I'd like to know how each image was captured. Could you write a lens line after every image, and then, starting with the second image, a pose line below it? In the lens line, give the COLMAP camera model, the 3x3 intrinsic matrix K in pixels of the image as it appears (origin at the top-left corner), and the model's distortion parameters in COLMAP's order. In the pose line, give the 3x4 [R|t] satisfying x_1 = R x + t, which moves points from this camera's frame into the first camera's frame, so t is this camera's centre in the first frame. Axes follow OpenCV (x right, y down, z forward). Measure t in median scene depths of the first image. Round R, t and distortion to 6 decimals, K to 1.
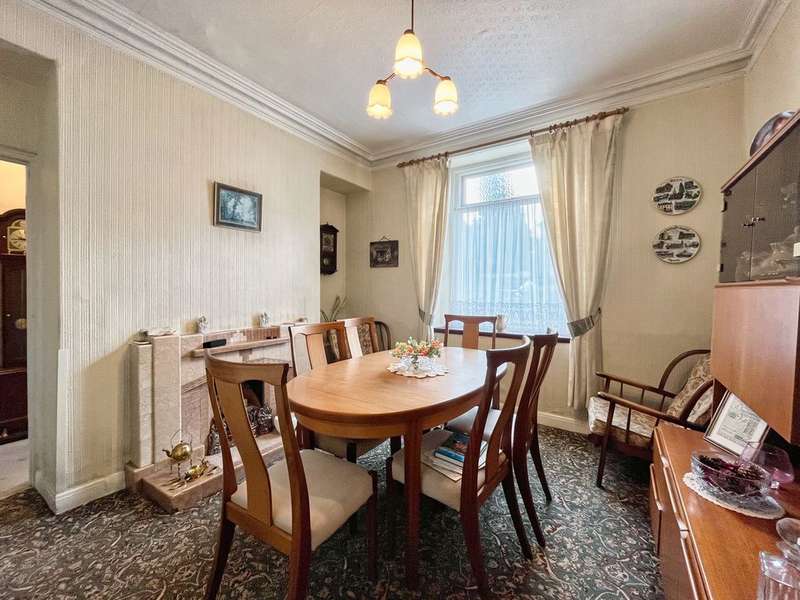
lens RADIAL K [[321.7, 0, 395.6], [0, 321.7, 292.5], [0, 0, 1]] dist [-0.008595, 0.001571]
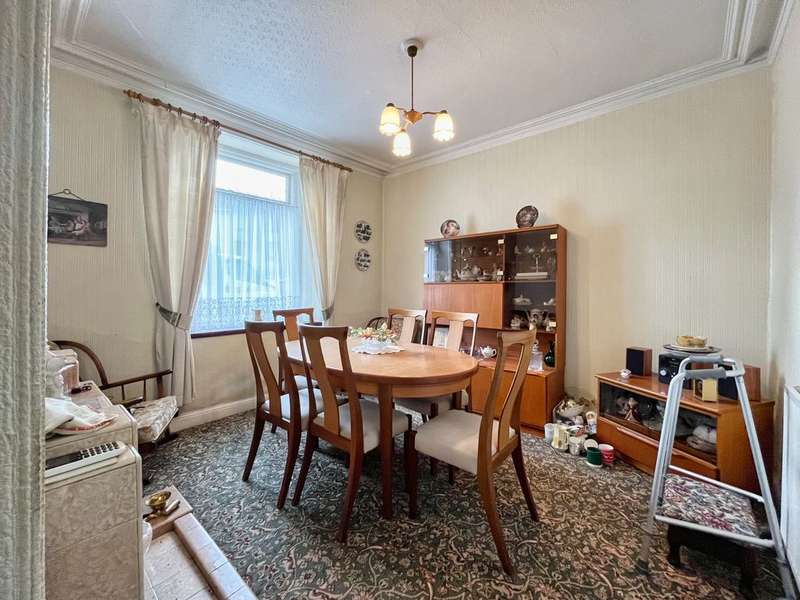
lens RADIAL K [[321.7, 0, 395.6], [0, 321.7, 293.9], [0, 0, 1]] dist [-0.008595, 0.001571]
pose [[0.148215, -0.024565, 0.988650, -0.590099], [0.001747, 0.999696, 0.024578, -0.003573], [-0.988954, -0.001916, 0.148213, 0.396114]]
